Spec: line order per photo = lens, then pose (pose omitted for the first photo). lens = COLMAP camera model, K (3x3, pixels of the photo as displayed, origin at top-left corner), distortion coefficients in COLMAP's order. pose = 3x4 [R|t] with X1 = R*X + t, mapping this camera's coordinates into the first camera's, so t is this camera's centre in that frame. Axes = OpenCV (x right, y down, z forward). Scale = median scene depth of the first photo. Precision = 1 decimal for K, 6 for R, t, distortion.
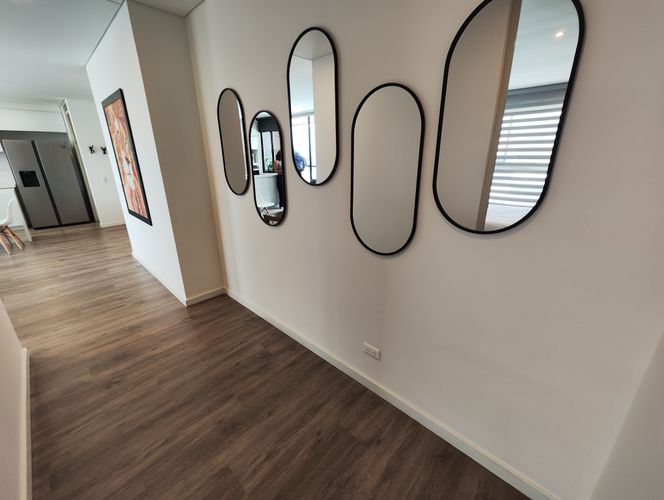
lens RADIAL K [[279.0, 0, 332.0], [0, 279.0, 250.0], [0, 0, 1]] dist [-0.009704, 0.008187]
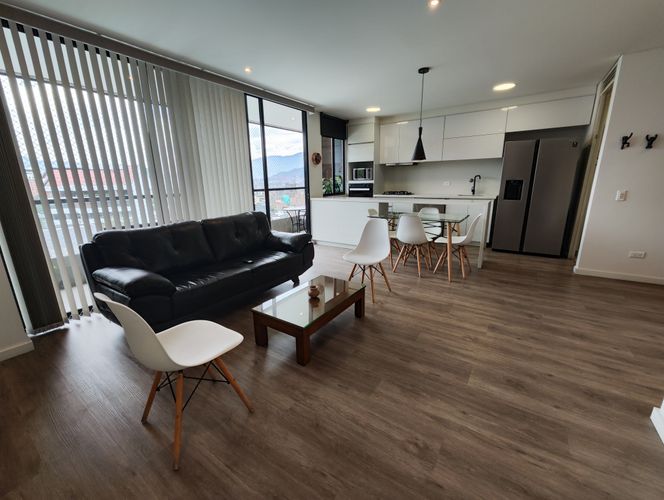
lens RADIAL K [[279.0, 0, 332.0], [0, 279.0, 250.0], [0, 0, 1]] dist [-0.009704, 0.008187]
pose [[0.175621, 0.246323, -0.953143, -0.440967], [-0.303120, 0.934683, 0.185701, -0.098955], [0.936630, 0.256304, 0.238815, 0.432429]]
